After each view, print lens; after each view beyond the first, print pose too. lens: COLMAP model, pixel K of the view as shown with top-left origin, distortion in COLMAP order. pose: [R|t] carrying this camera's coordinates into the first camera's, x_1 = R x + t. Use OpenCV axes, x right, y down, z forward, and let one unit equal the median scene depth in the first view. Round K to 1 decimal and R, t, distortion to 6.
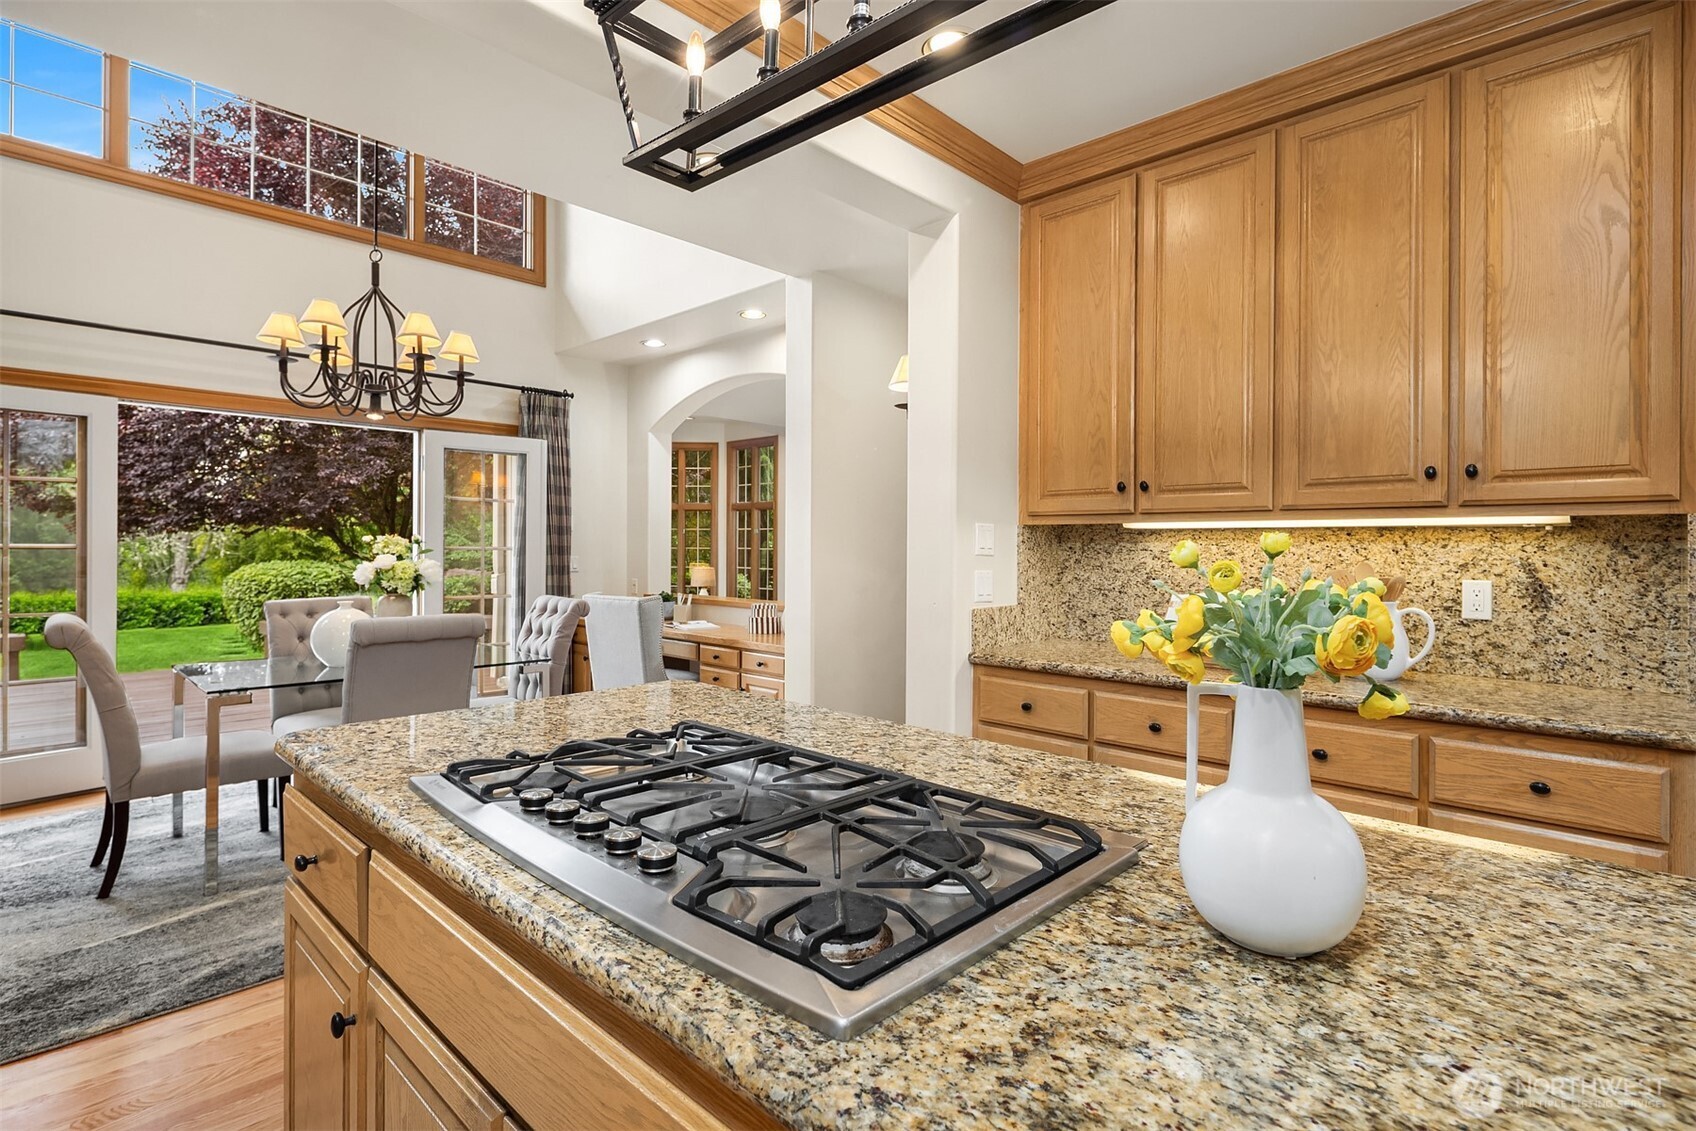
lens RADIAL K [[822.6, 0, 834.9], [0, 822.6, 540.1], [0, 0, 1]] dist [0.003586, -0.004529]
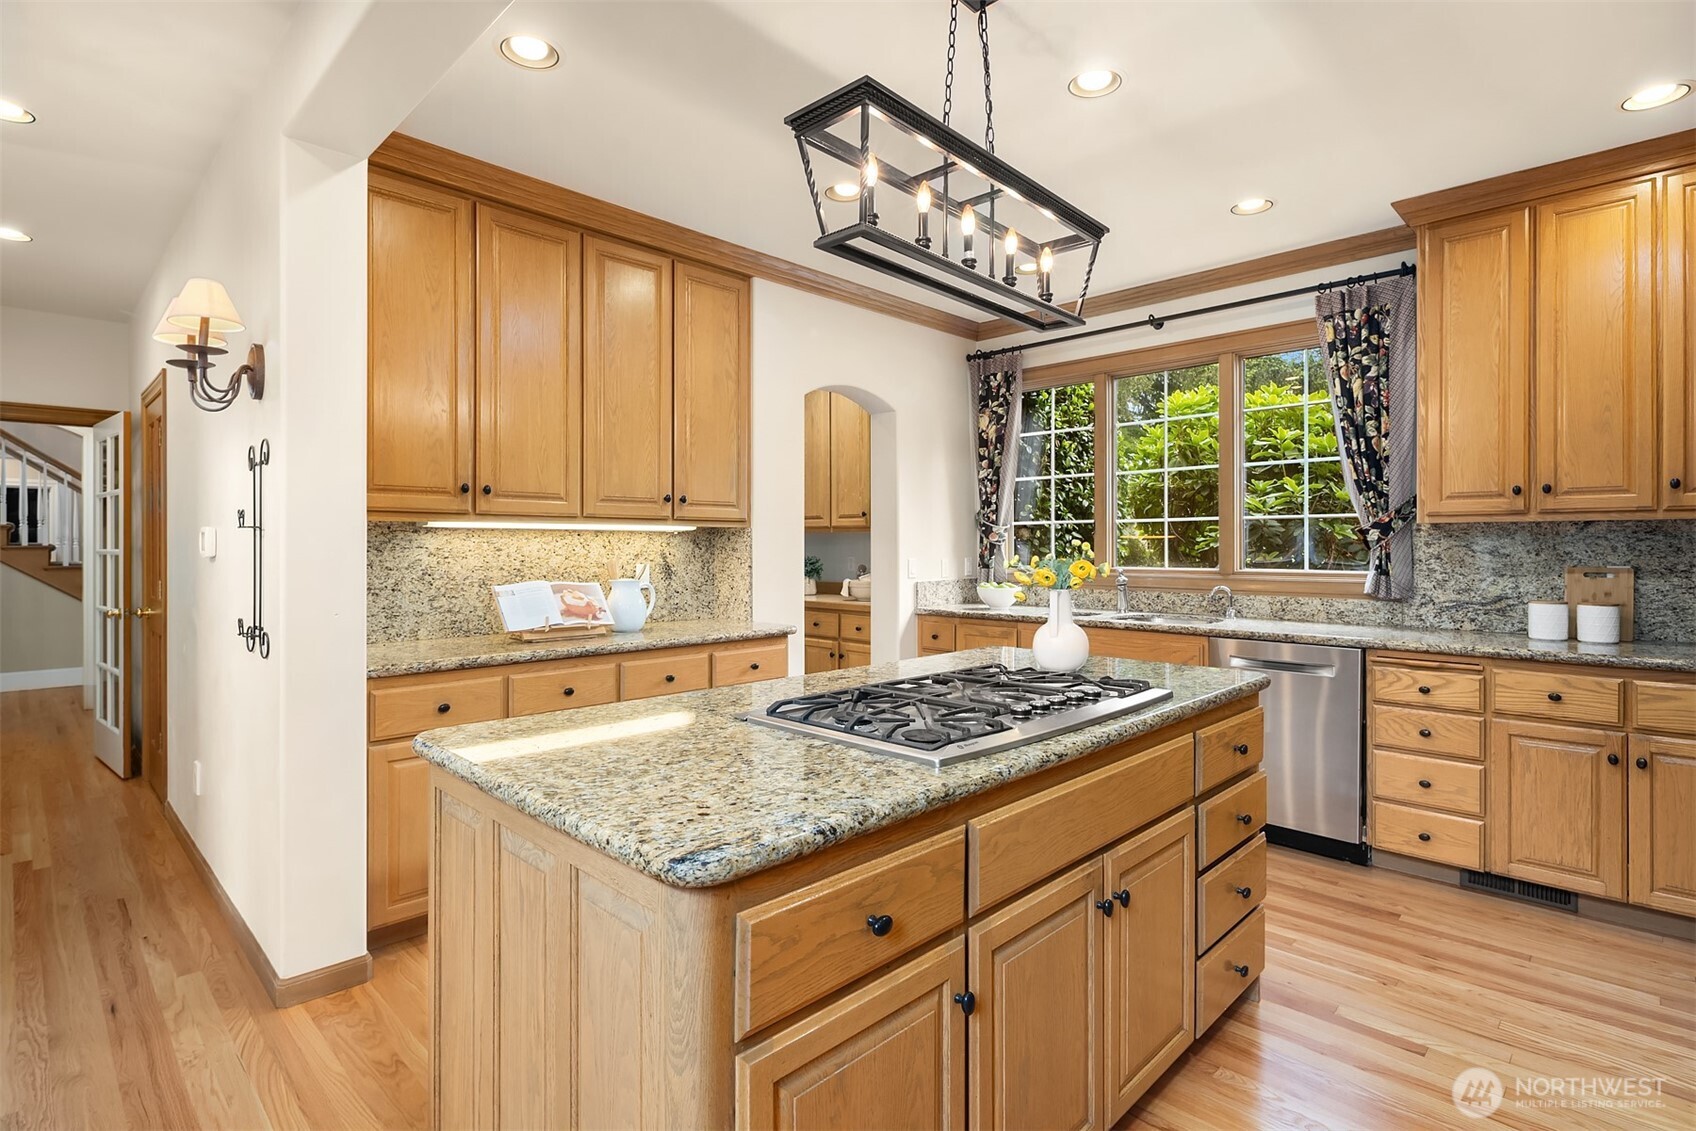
lens RADIAL K [[822.6, 0, 845.8], [0, 822.6, 543.4], [0, 0, 1]] dist [0.003586, -0.004529]
pose [[0.005123, -0.003776, 0.999980, -0.718567], [-0.008411, 0.999957, 0.003819, -0.001726], [-0.999951, -0.008431, 0.005091, 0.499005]]
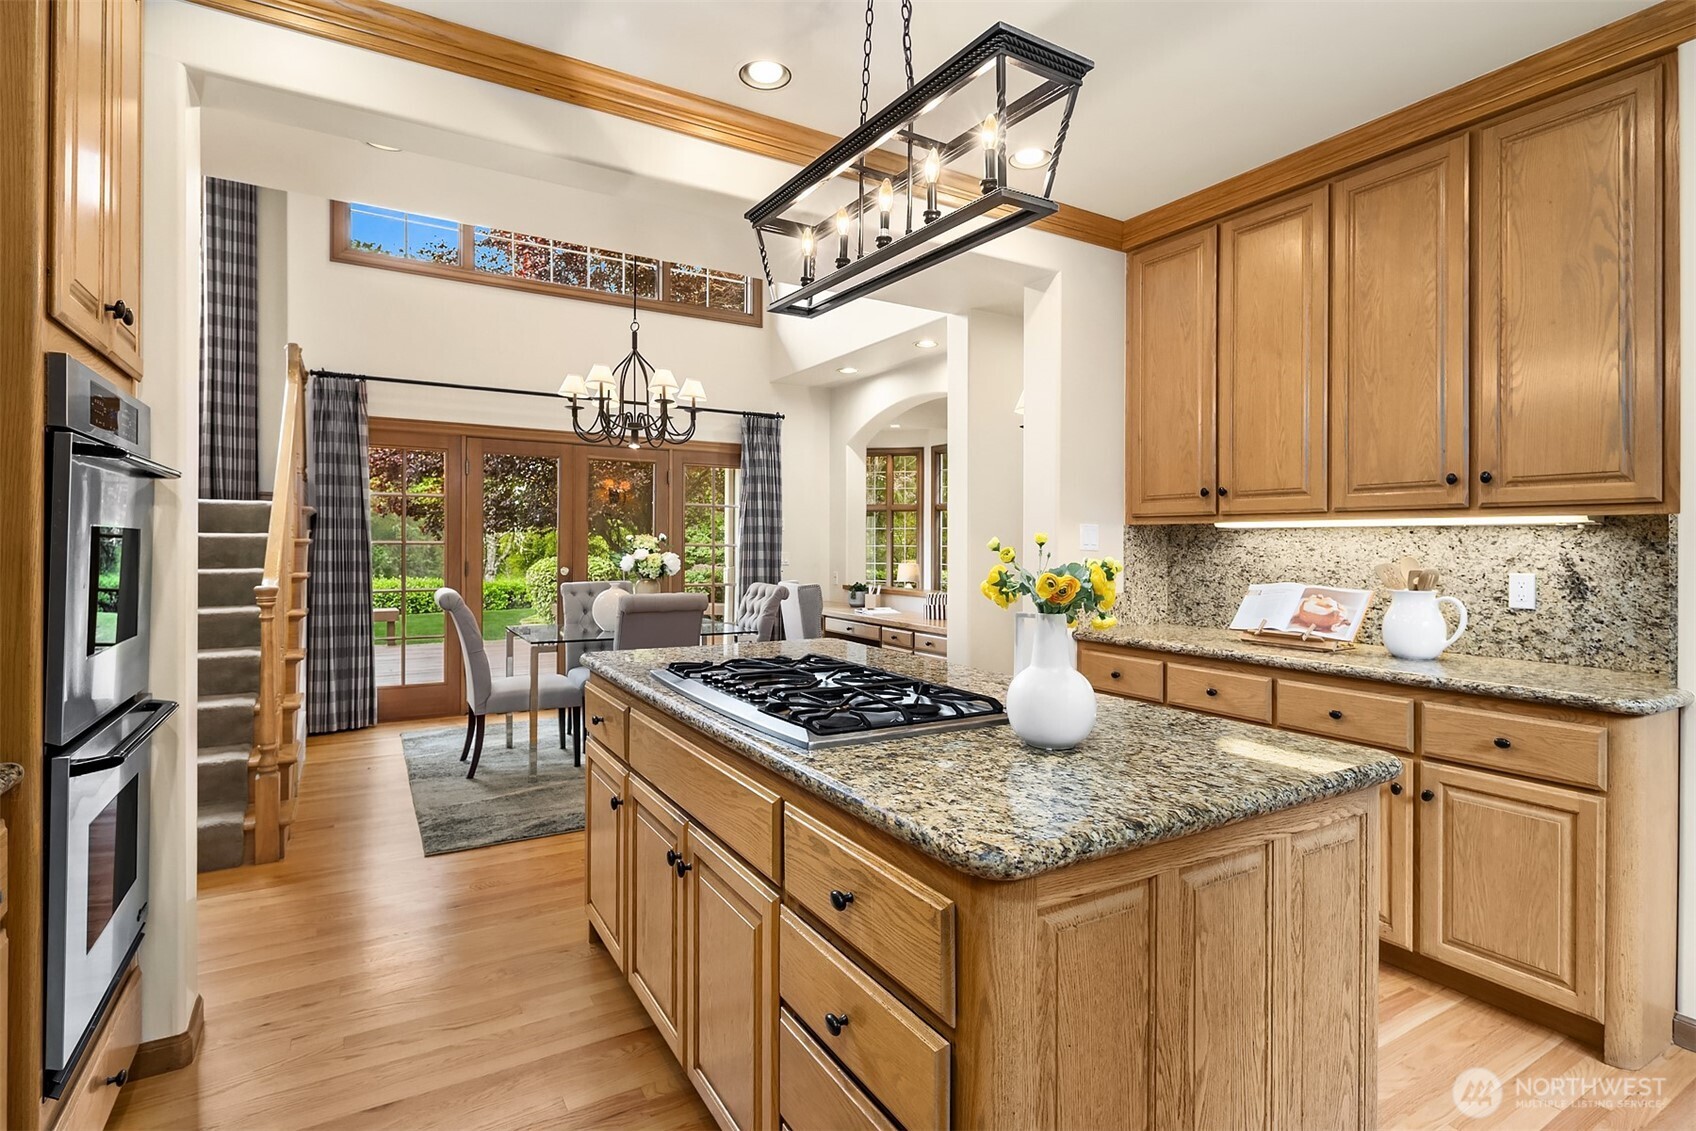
lens RADIAL K [[822.6, 0, 835.4], [0, 822.6, 539.1], [0, 0, 1]] dist [0.003586, -0.004529]
pose [[0.963370, -0.000745, -0.268173, 0.155683], [0.000904, 0.999999, 0.000470, 0.000879], [0.268173, -0.000695, 0.963371, -0.272157]]
